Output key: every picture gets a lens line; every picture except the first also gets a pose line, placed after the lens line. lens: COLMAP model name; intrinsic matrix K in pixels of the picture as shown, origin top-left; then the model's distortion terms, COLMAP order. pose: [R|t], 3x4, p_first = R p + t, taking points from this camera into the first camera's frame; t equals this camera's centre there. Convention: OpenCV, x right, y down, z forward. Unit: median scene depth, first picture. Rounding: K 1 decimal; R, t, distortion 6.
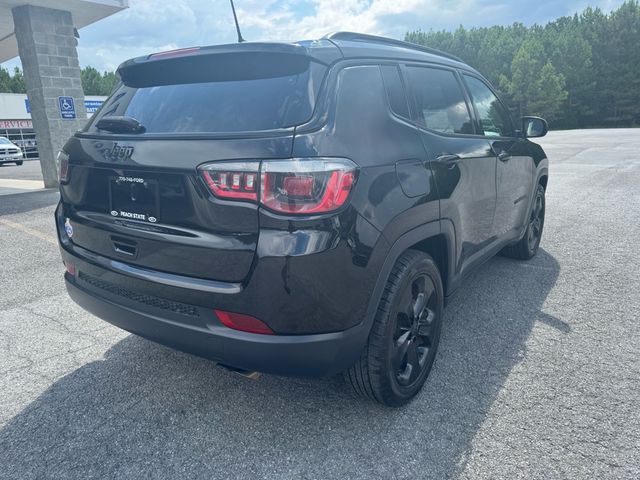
lens RADIAL K [[461.4, 0, 329.6], [0, 461.4, 220.1], [0, 0, 1]] dist [0.013180, -0.013993]
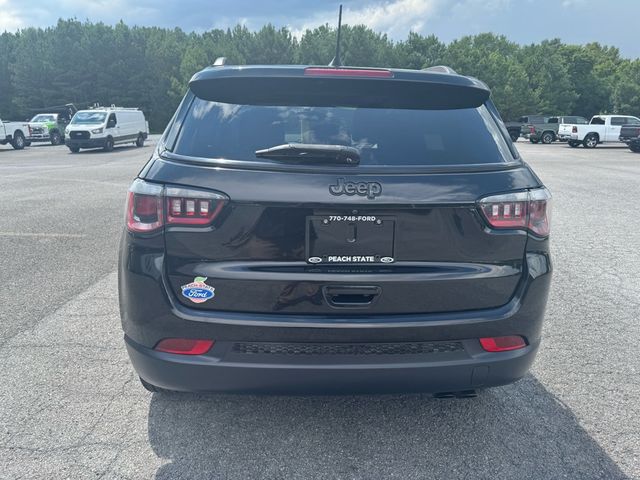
lens RADIAL K [[461.4, 0, 305.0], [0, 461.4, 220.3], [0, 0, 1]] dist [0.013180, -0.013993]
pose [[0.779002, -0.096223, 0.619595, -1.015826], [0.094203, 0.994899, 0.036069, -0.120363], [-0.619905, 0.030270, 0.784093, 0.377622]]
